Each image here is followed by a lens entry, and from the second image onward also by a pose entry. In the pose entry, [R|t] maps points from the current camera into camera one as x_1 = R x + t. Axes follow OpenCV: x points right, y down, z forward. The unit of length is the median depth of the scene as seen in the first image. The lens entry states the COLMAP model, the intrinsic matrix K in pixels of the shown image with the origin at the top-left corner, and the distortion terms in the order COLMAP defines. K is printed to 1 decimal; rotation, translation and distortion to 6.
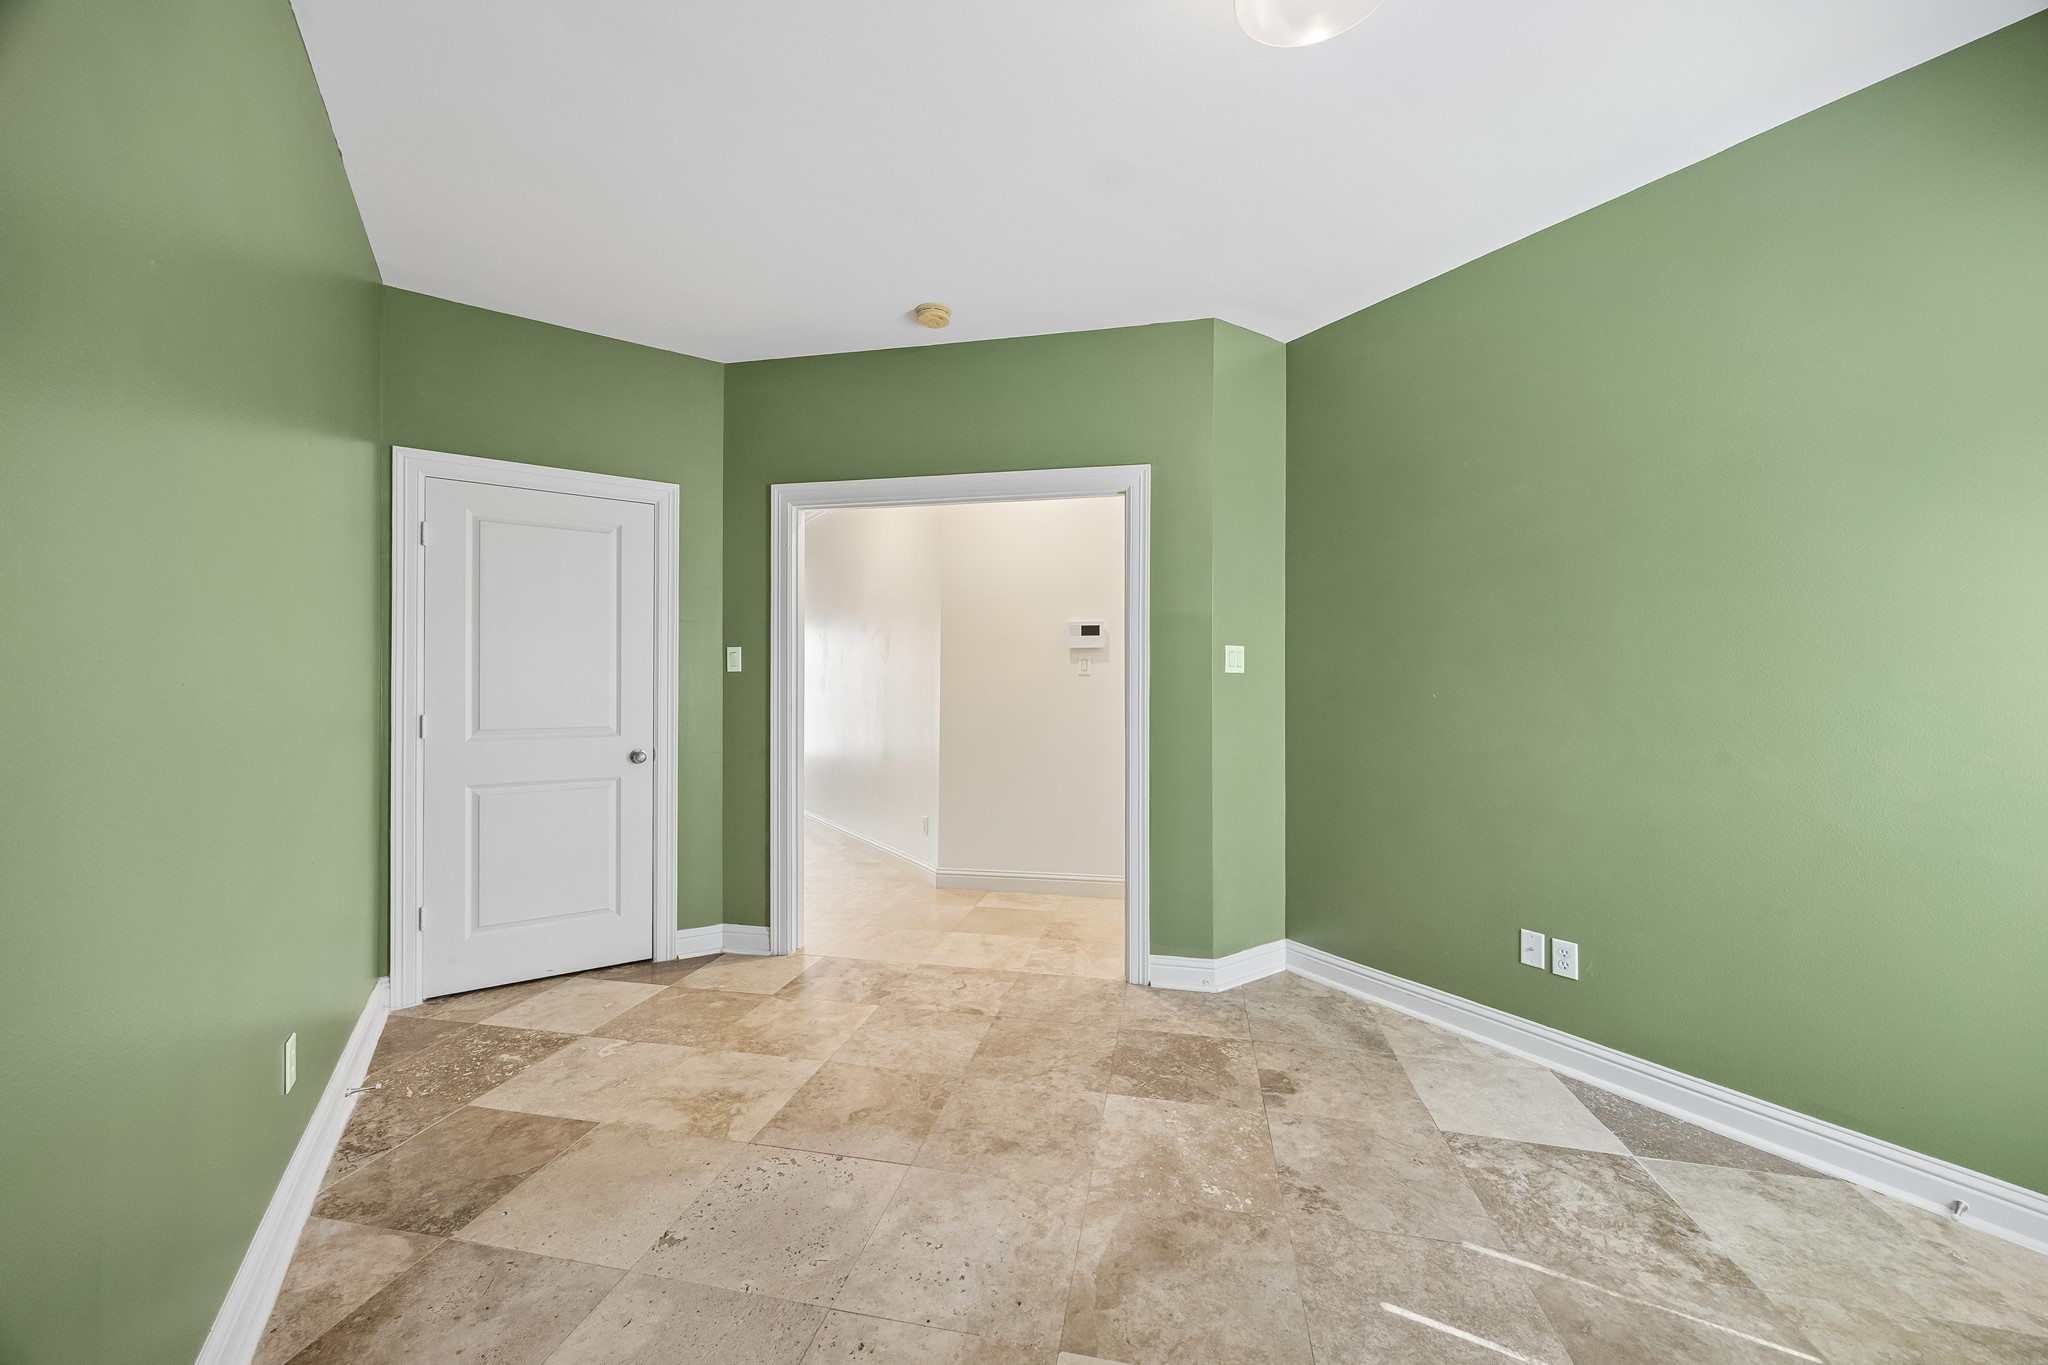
lens RADIAL K [[781.1, 0, 1013.5], [0, 781.1, 682.9], [0, 0, 1]] dist [0.003921, 0.000535]
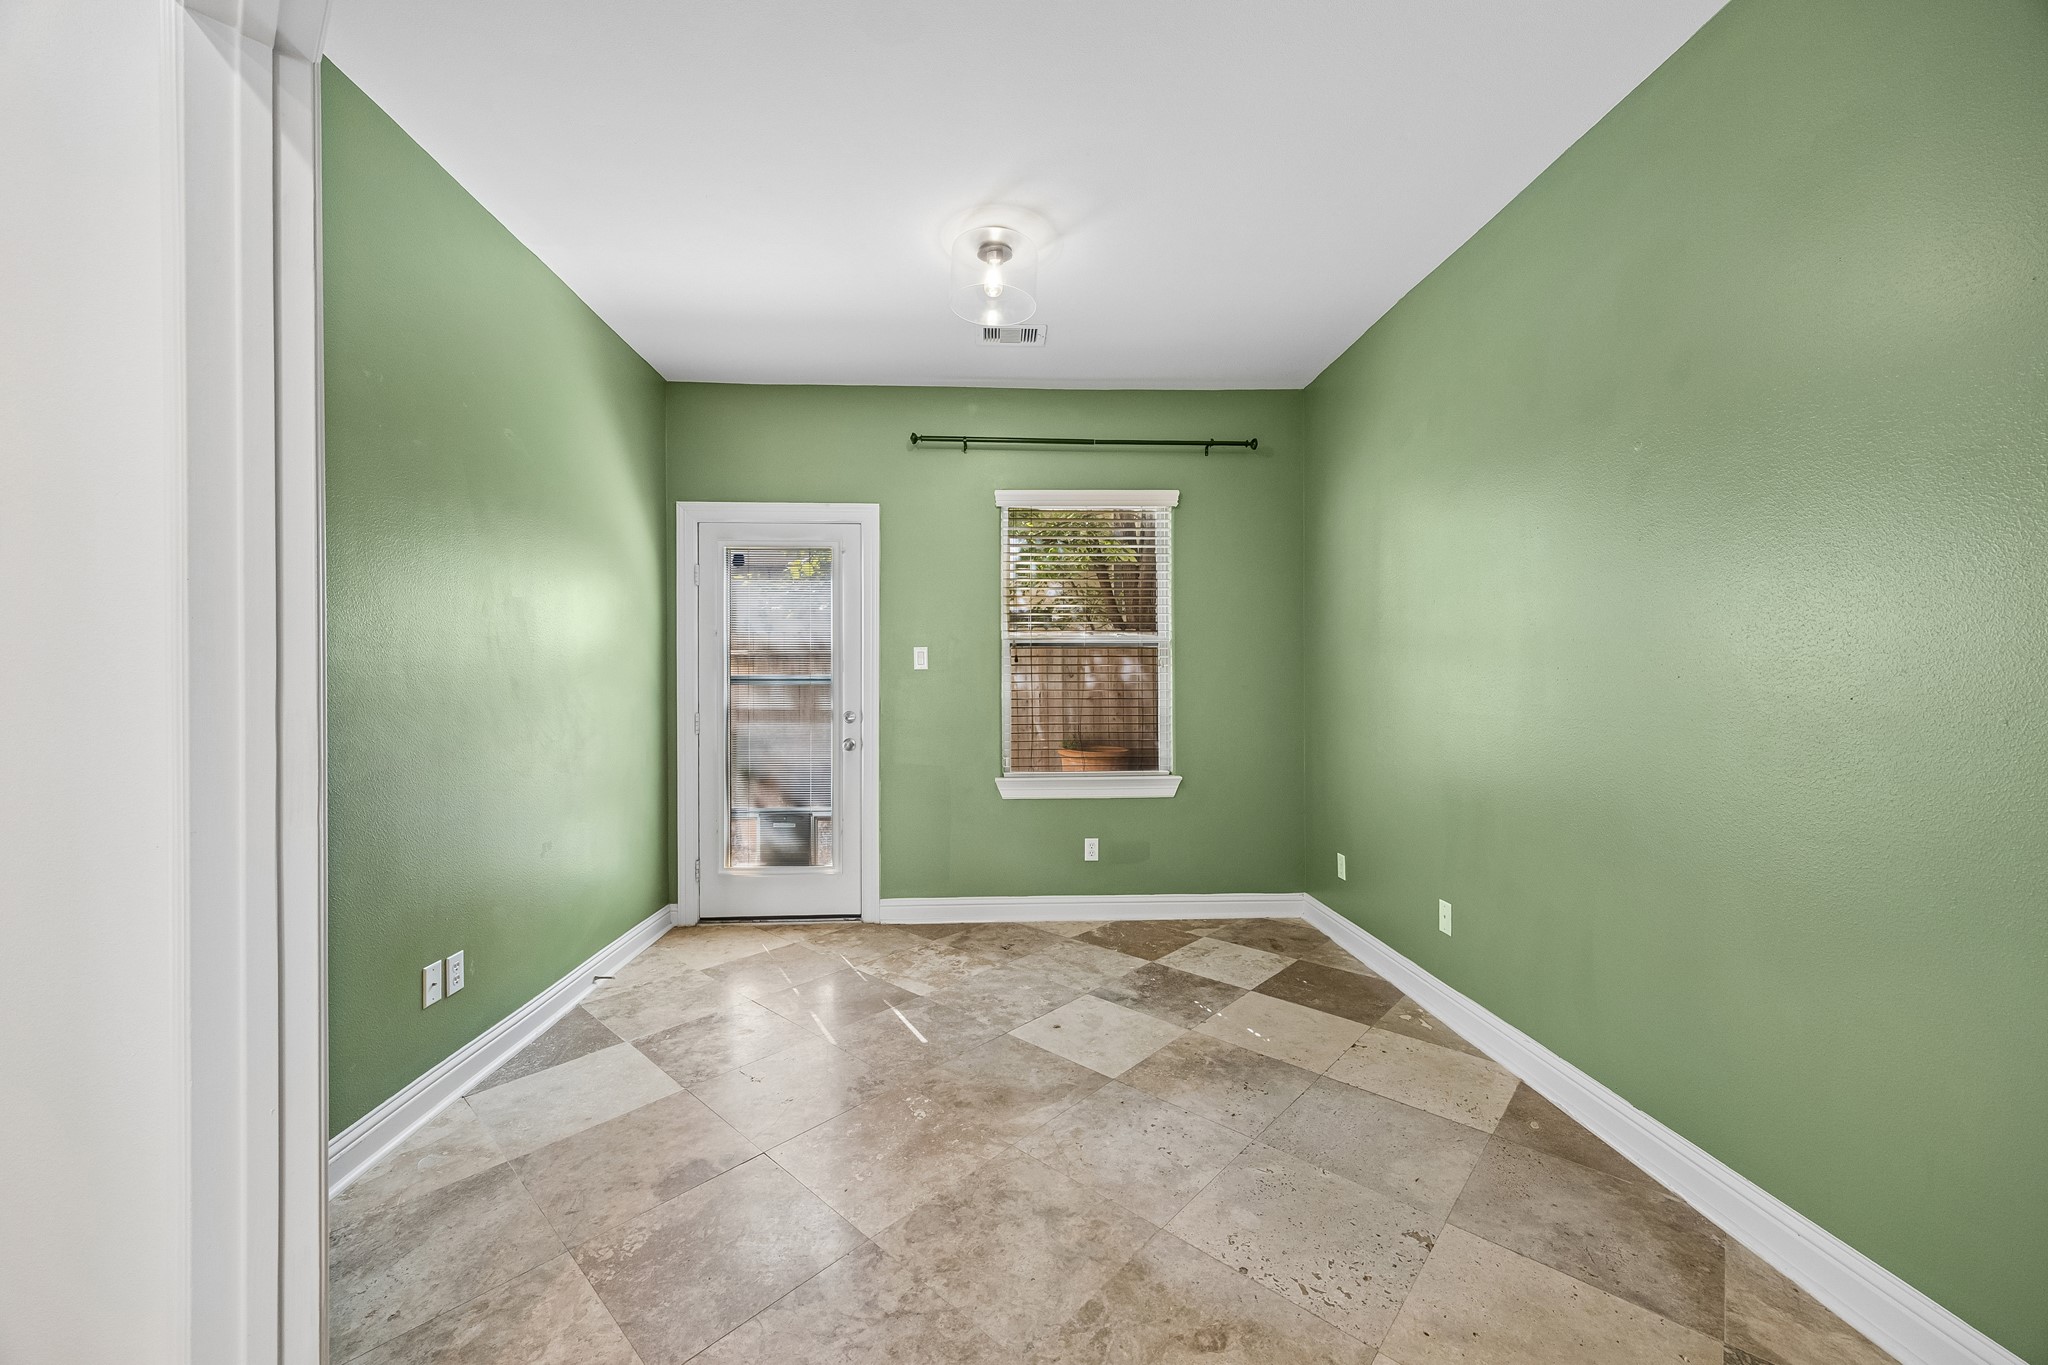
lens RADIAL K [[781.1, 0, 1012.0], [0, 781.1, 677.9], [0, 0, 1]] dist [0.003921, 0.000535]
pose [[-0.863366, 0.001920, 0.504574, -0.450422], [0.002276, 0.999997, 0.000089, 0.000289], [-0.504572, 0.001225, -0.863369, 1.926002]]
